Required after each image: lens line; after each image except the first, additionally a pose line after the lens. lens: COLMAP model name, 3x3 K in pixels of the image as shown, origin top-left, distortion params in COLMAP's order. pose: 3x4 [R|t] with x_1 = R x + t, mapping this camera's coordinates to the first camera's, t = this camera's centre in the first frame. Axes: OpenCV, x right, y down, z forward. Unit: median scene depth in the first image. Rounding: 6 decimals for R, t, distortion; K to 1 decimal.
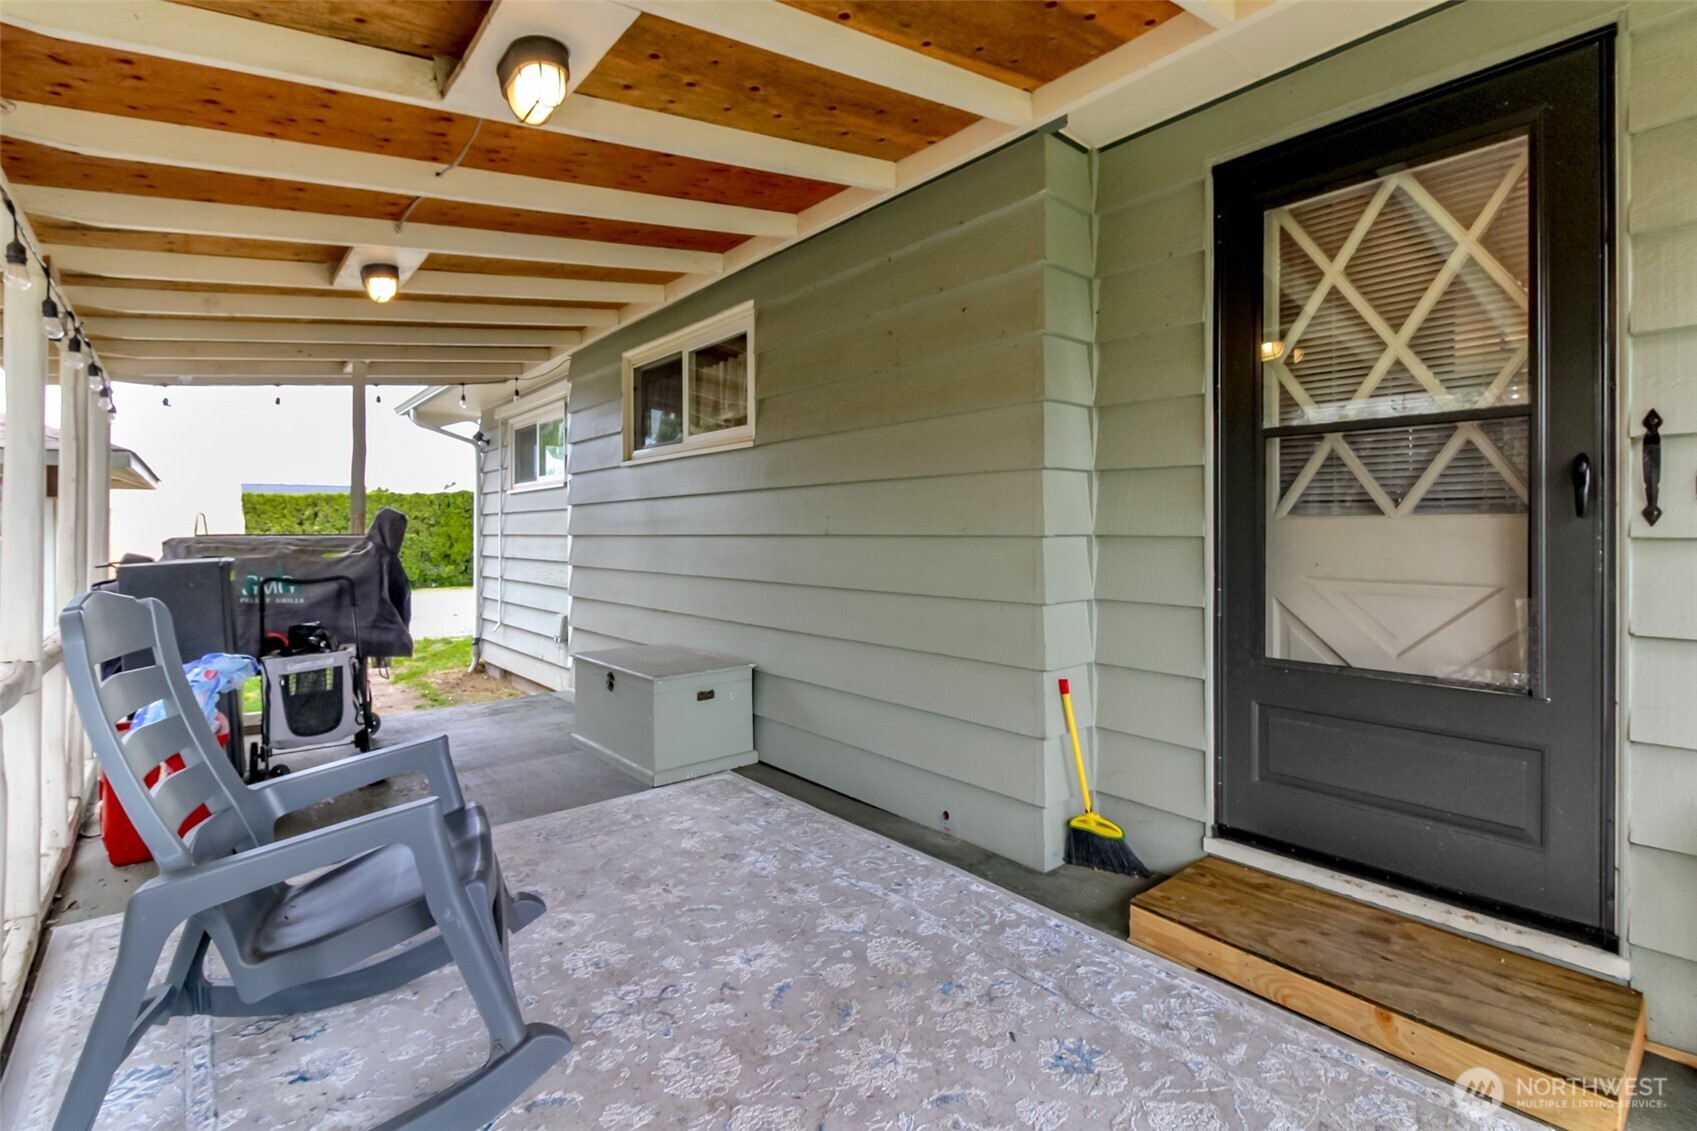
lens RADIAL K [[770.5, 0, 868.7], [0, 770.5, 537.2], [0, 0, 1]] dist [0.008226, -0.006352]
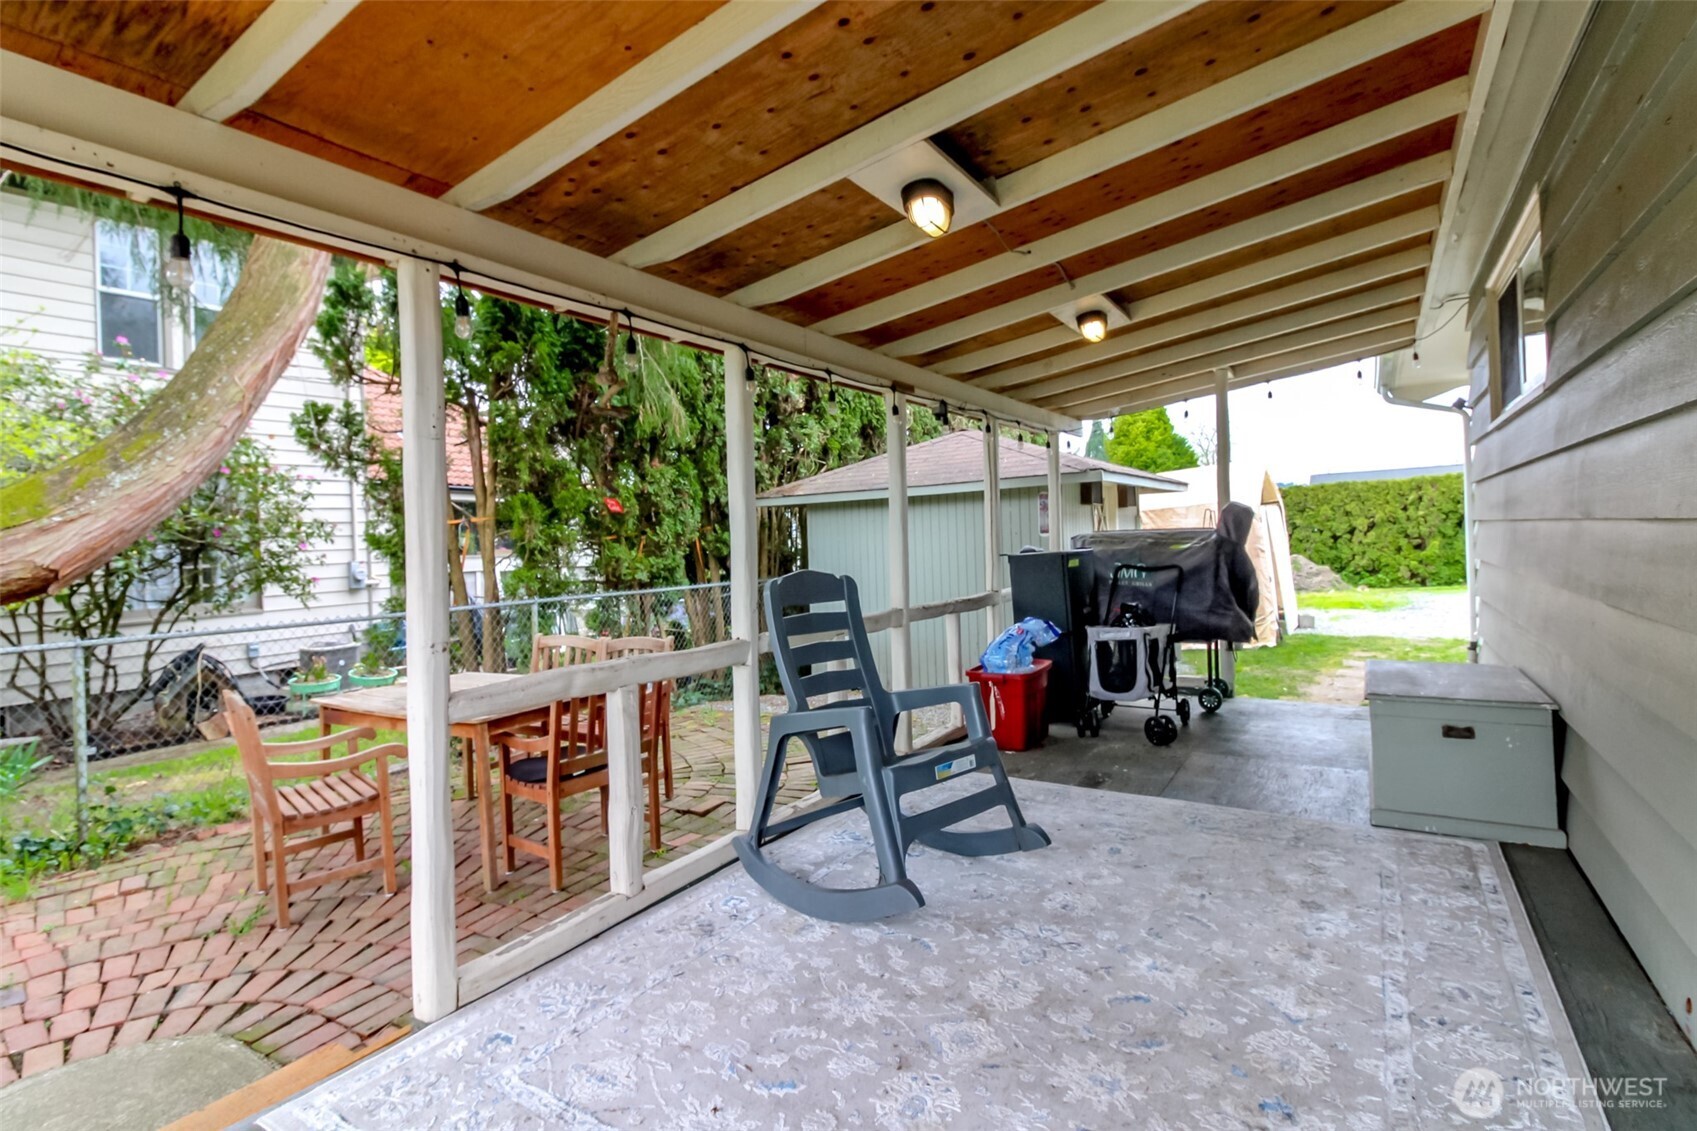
lens RADIAL K [[837.8, 0, 828.9], [0, 837.8, 534.6], [0, 0, 1]] dist [0.002360, -0.002773]
pose [[0.276675, -0.013069, -0.960875, 0.583759], [0.028034, 0.999592, -0.005523, -0.003698], [0.960554, -0.025409, 0.276929, 0.251085]]
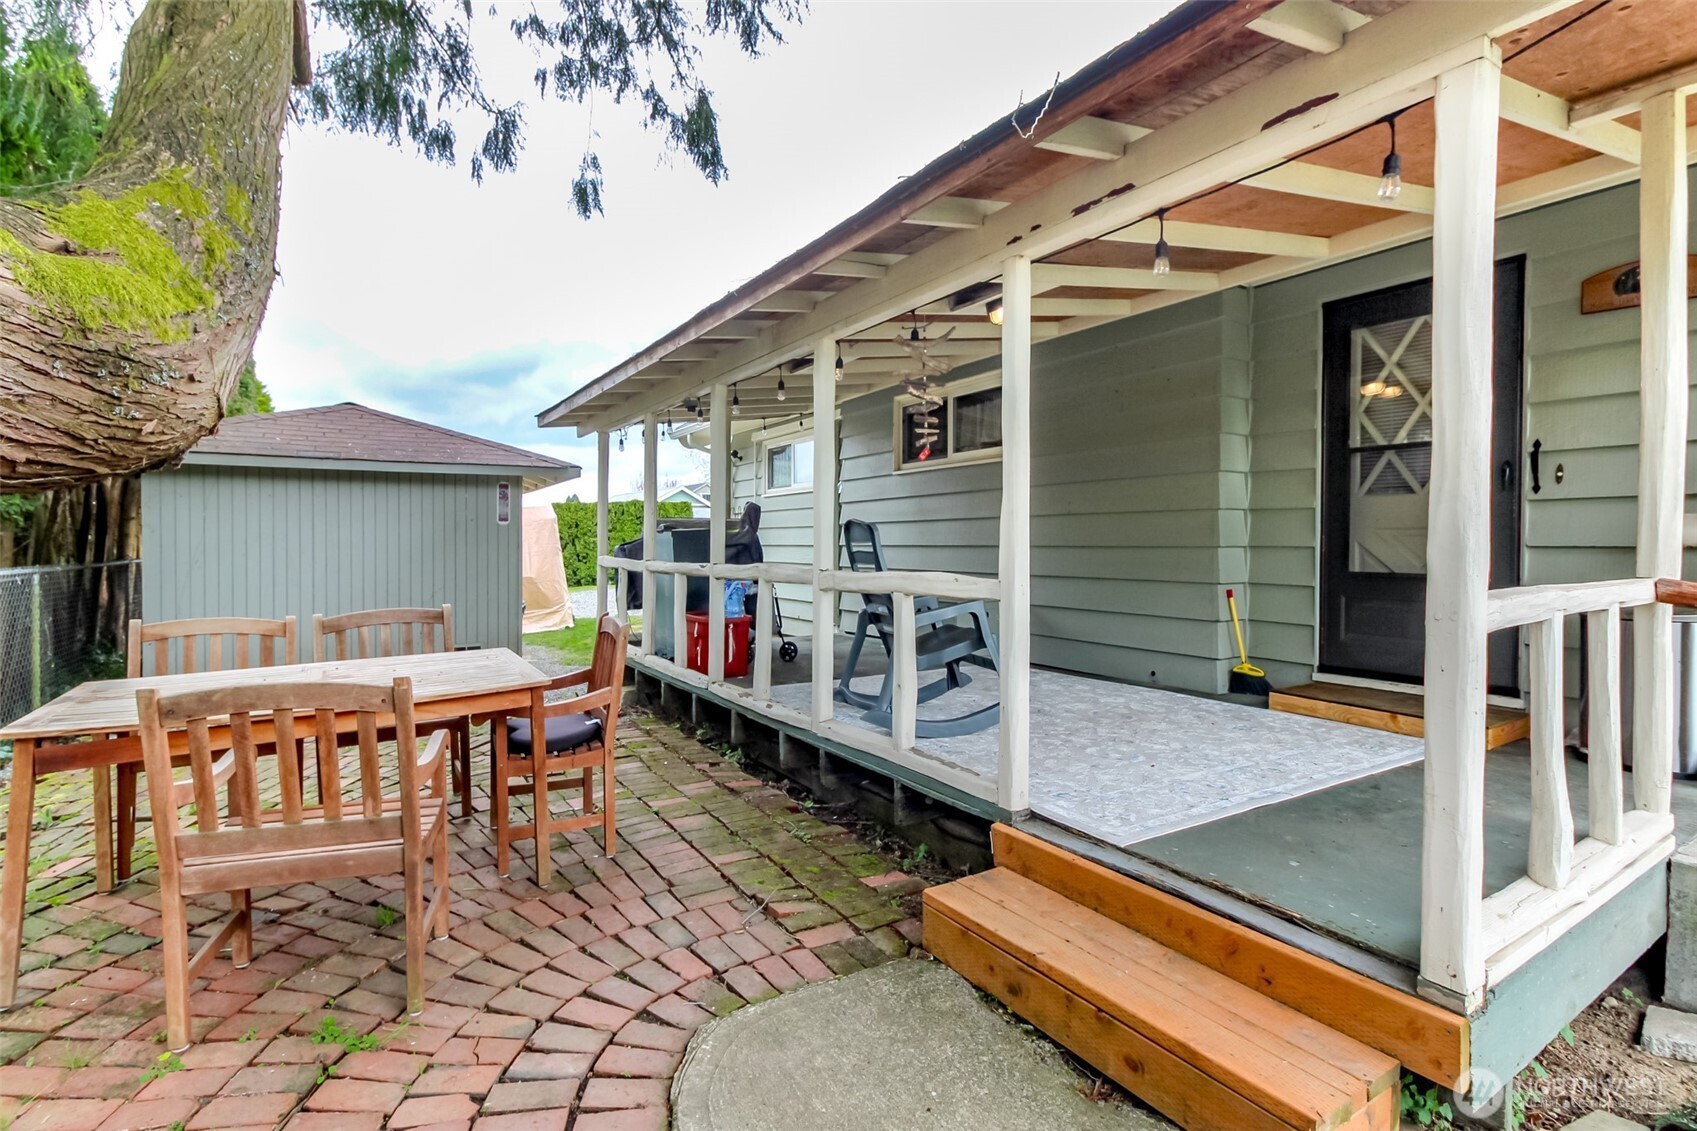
lens RADIAL K [[791.0, 0, 843.5], [0, 791.0, 559.1], [0, 0, 1]] dist [0.014046, -0.007249]
pose [[0.987743, 0.007780, -0.155895, -0.343009], [-0.006050, 0.999915, 0.011564, 0.097832], [0.155972, -0.010479, 0.987706, -0.949740]]
